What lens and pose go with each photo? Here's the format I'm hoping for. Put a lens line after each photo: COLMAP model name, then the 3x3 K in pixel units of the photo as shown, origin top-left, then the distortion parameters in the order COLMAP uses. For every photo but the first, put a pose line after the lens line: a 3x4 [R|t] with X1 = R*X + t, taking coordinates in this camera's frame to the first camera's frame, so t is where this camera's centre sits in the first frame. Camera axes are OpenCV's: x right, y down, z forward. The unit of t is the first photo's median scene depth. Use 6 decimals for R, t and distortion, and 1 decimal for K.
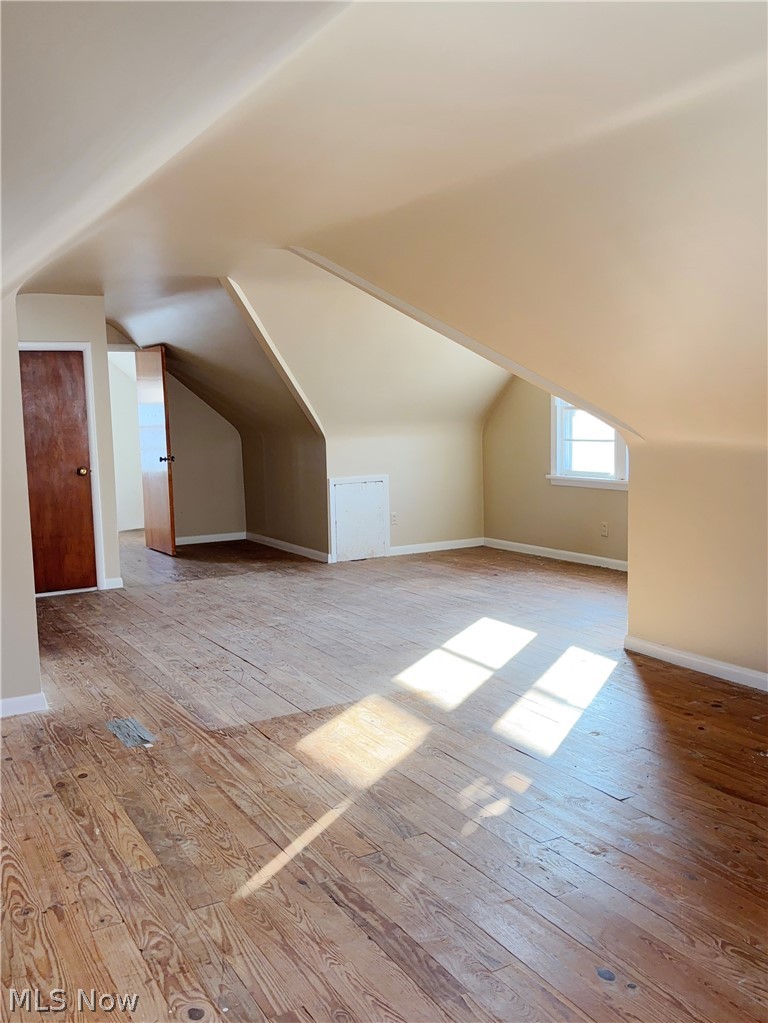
lens RADIAL K [[805.8, 0, 384.0], [0, 805.8, 511.5], [0, 0, 1]] dist [0.073941, -0.084281]
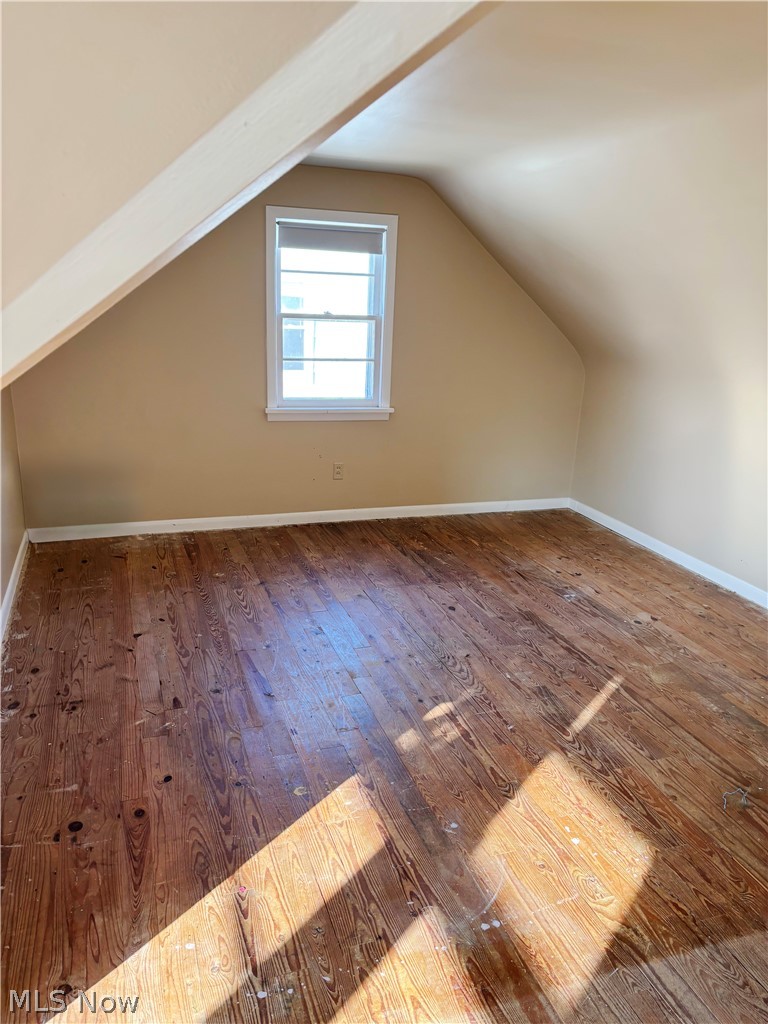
lens RADIAL K [[806.6, 0, 384.0], [0, 806.6, 512.0], [0, 0, 1]] dist [0.073941, -0.084281]
pose [[-0.985573, -0.062015, 0.157480, 0.095472], [0.003398, 0.923016, 0.384748, -0.397771], [-0.169217, 0.379732, -0.909489, 2.222800]]
